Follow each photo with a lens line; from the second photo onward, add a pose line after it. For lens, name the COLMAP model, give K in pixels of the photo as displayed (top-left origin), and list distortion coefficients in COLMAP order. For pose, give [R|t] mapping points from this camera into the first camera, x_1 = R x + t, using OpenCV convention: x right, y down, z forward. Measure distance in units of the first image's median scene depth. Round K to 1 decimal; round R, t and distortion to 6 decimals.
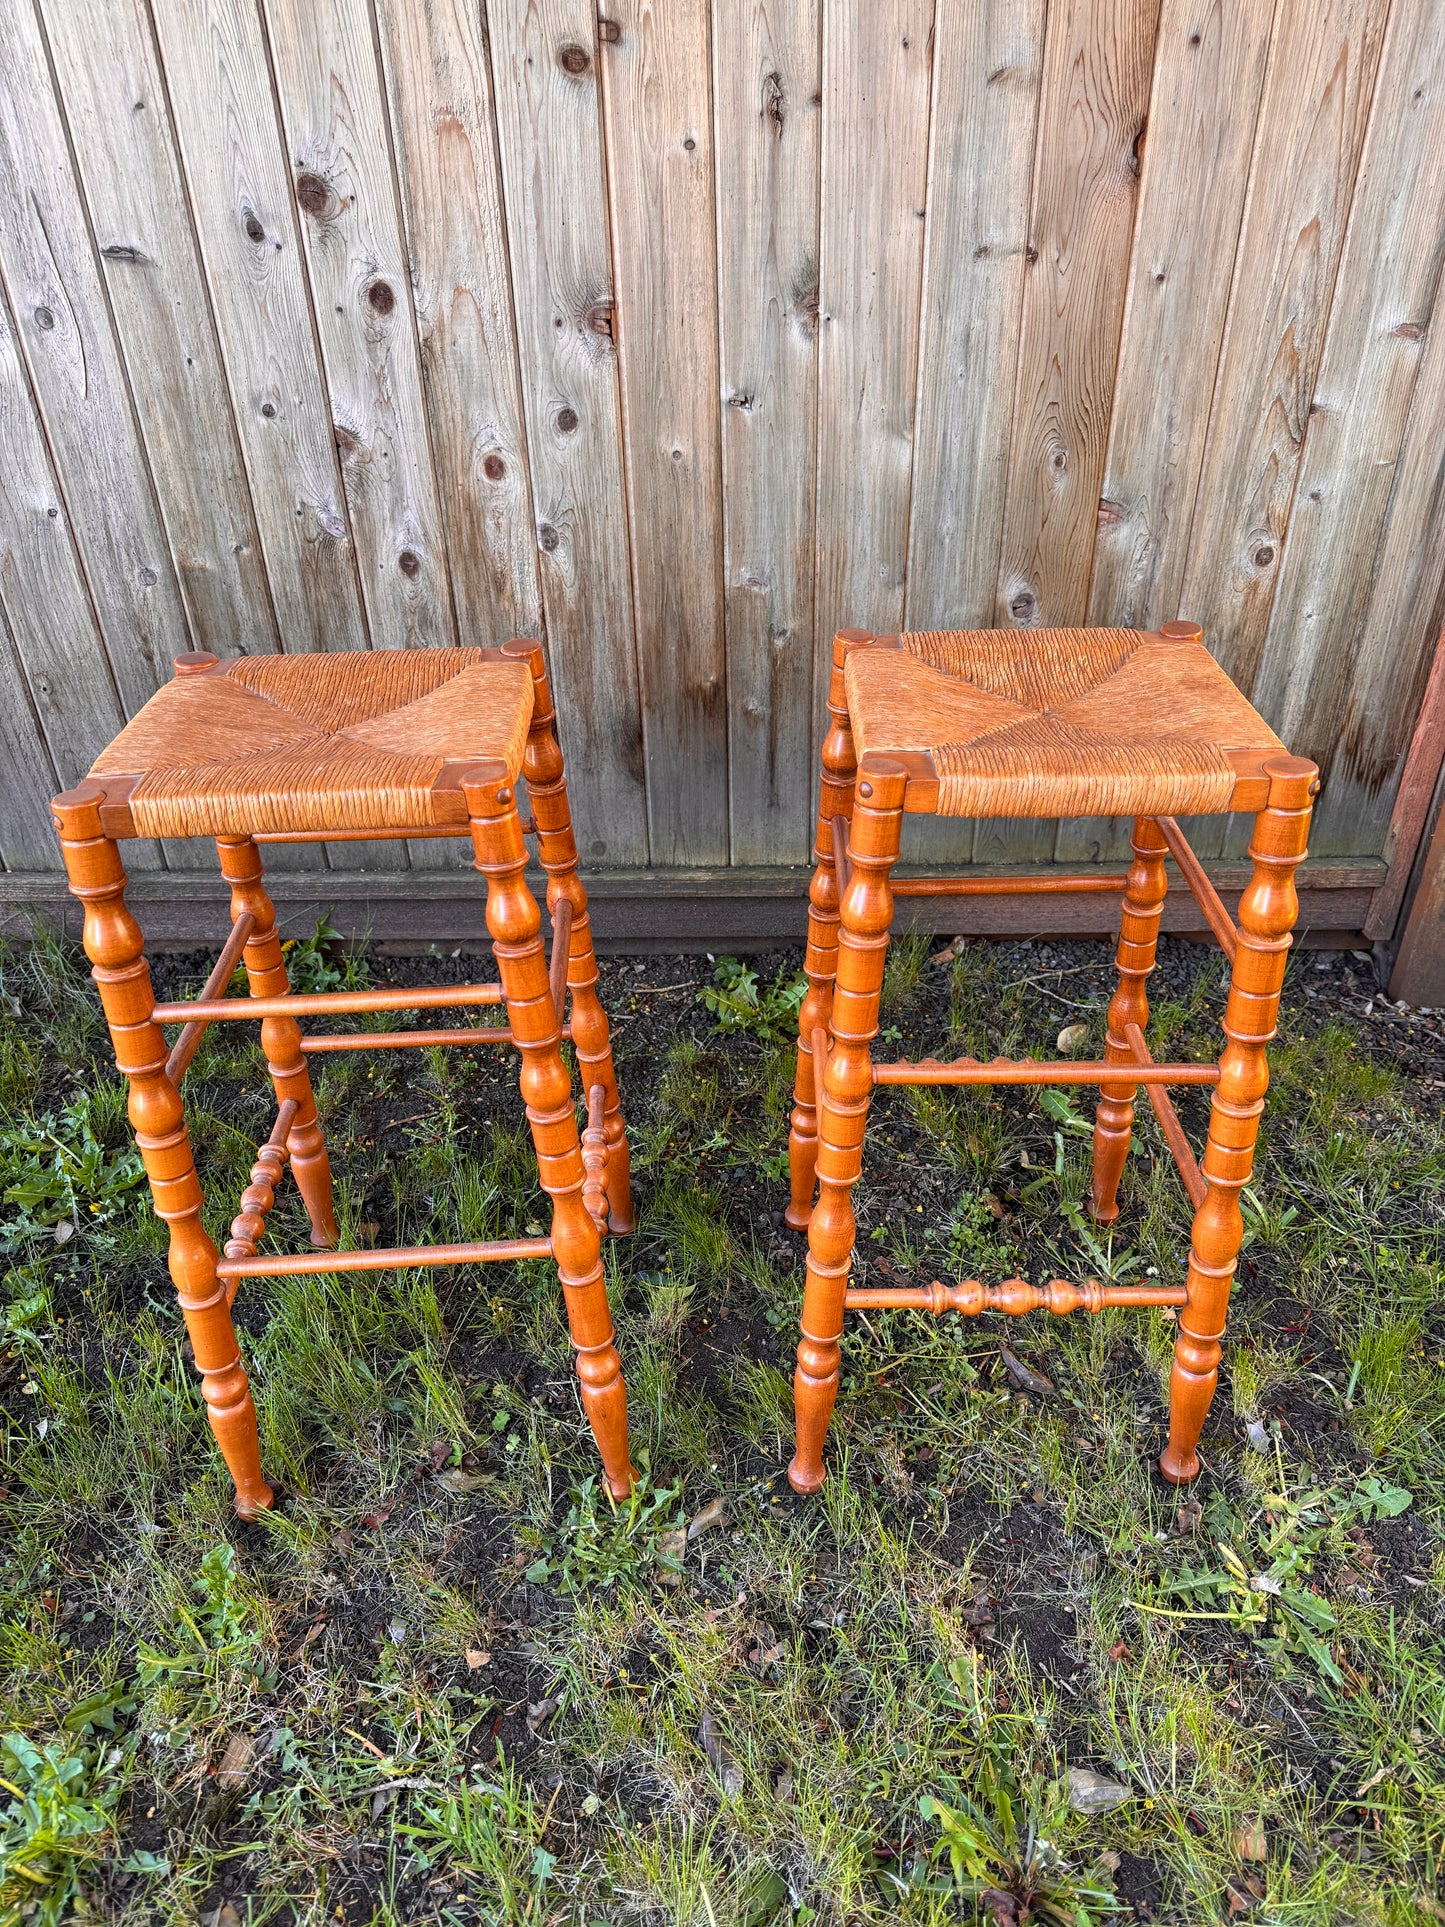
lens RADIAL K [[1373.6, 0, 720.8], [0, 1373.6, 970.0], [0, 0, 1]] dist [0.007149, -0.028743]
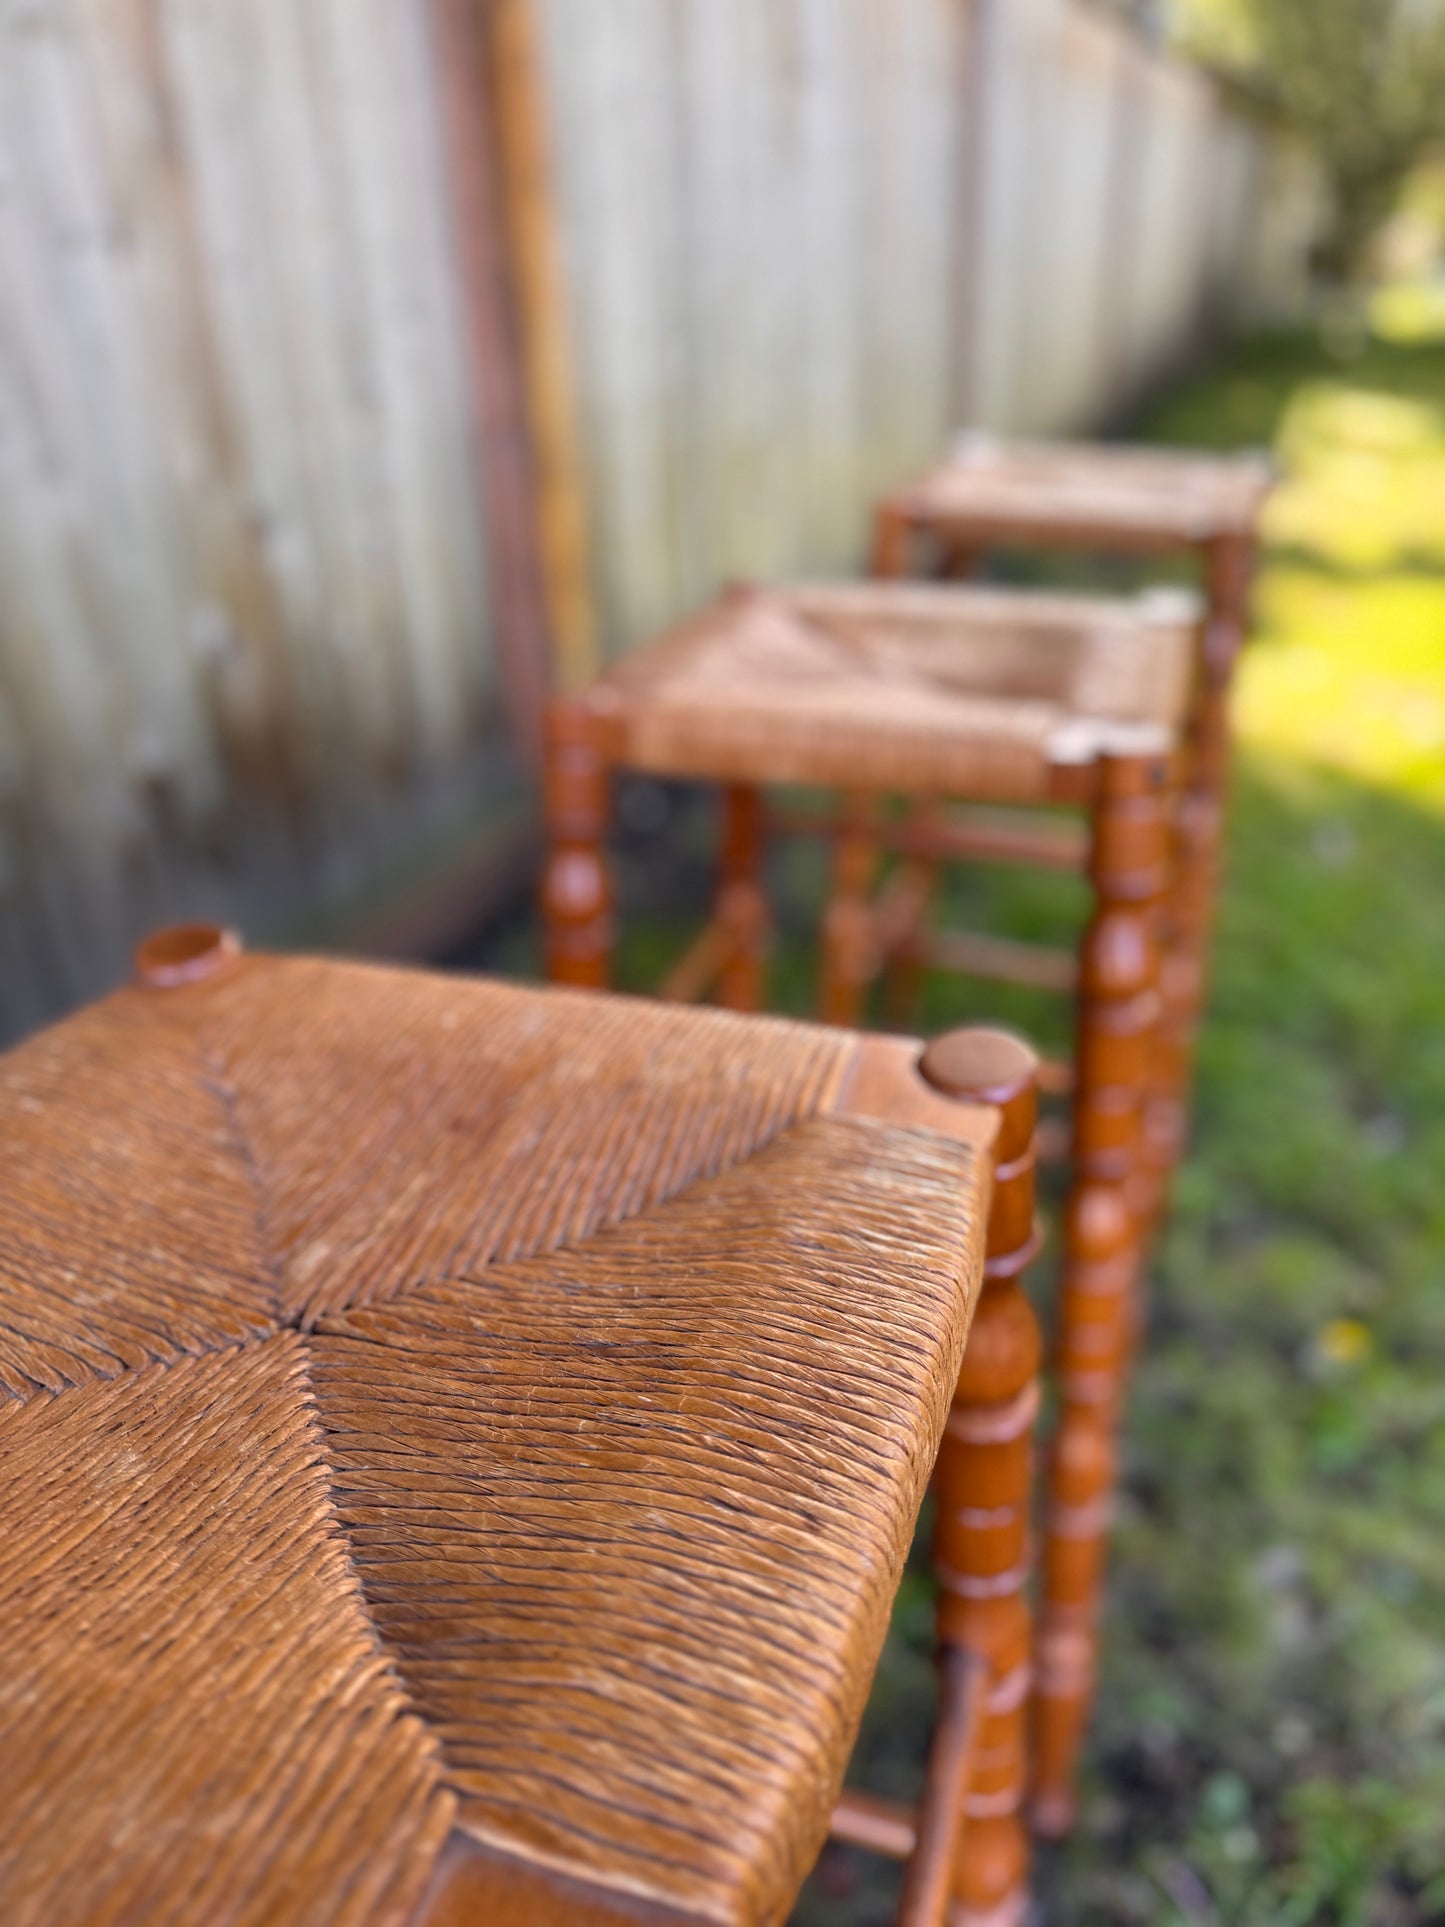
lens RADIAL K [[1373.6, 0, 755.1], [0, 1373.6, 964.4], [0, 0, 1]] dist [0.007149, -0.028743]
pose [[0.378591, -0.424731, 0.822358, -0.506534], [0.514642, 0.835082, 0.194376, -0.109808], [-0.769294, 0.349630, 0.534739, 0.397955]]
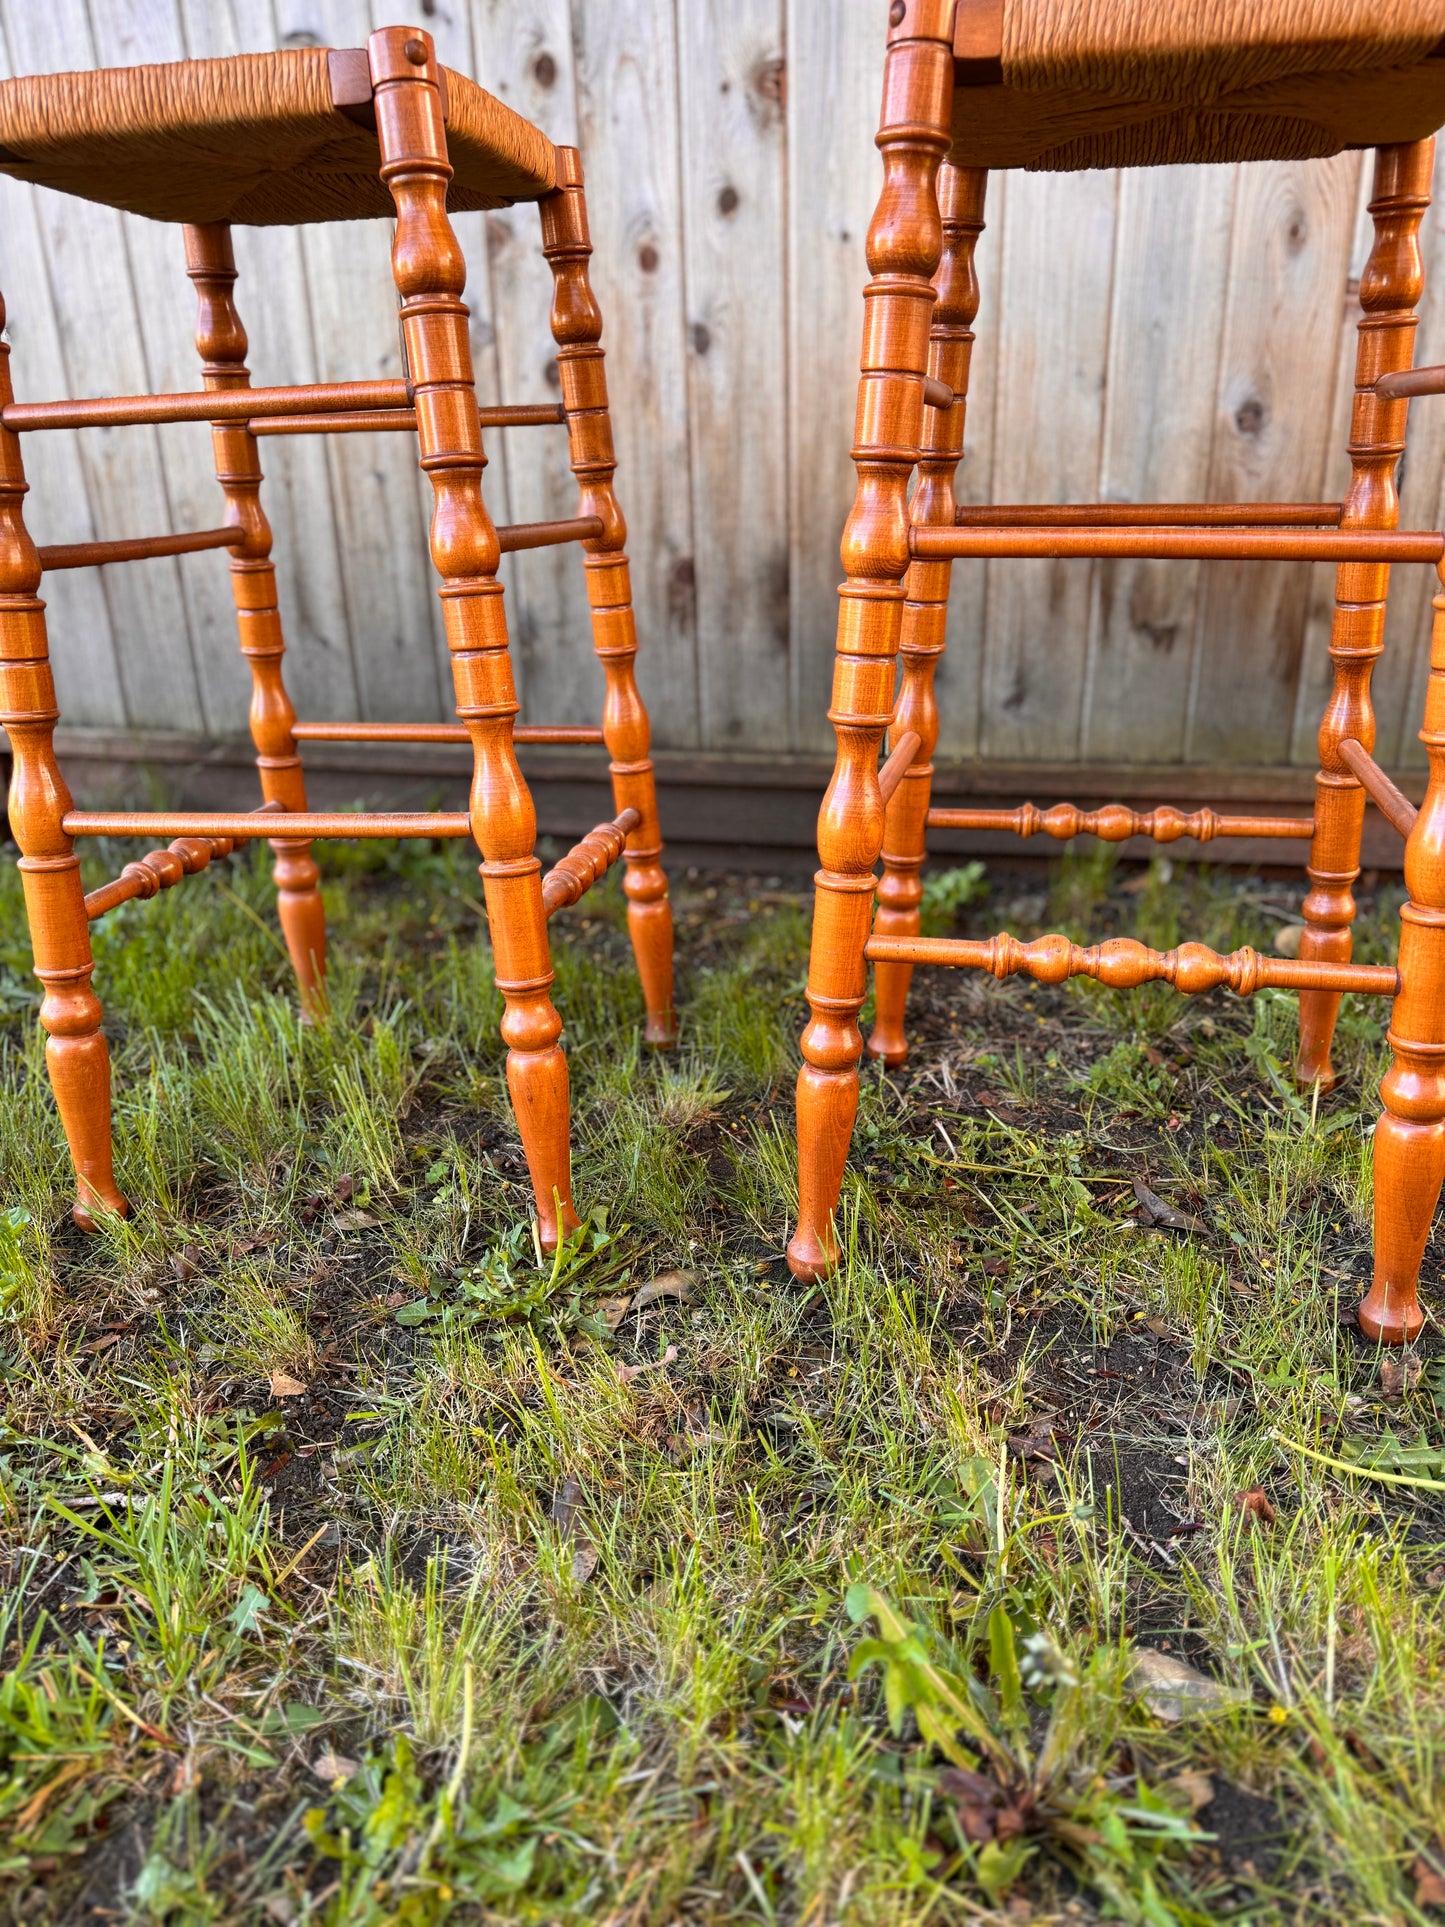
lens RADIAL K [[1373.6, 0, 730.6], [0, 1373.6, 985.0], [0, 0, 1]] dist [0.007149, -0.028743]
pose [[0.976888, 0.079427, -0.198448, 0.119193], [-0.116256, 0.976504, -0.181451, 0.292089], [0.179373, 0.200328, 0.963169, 0.238040]]
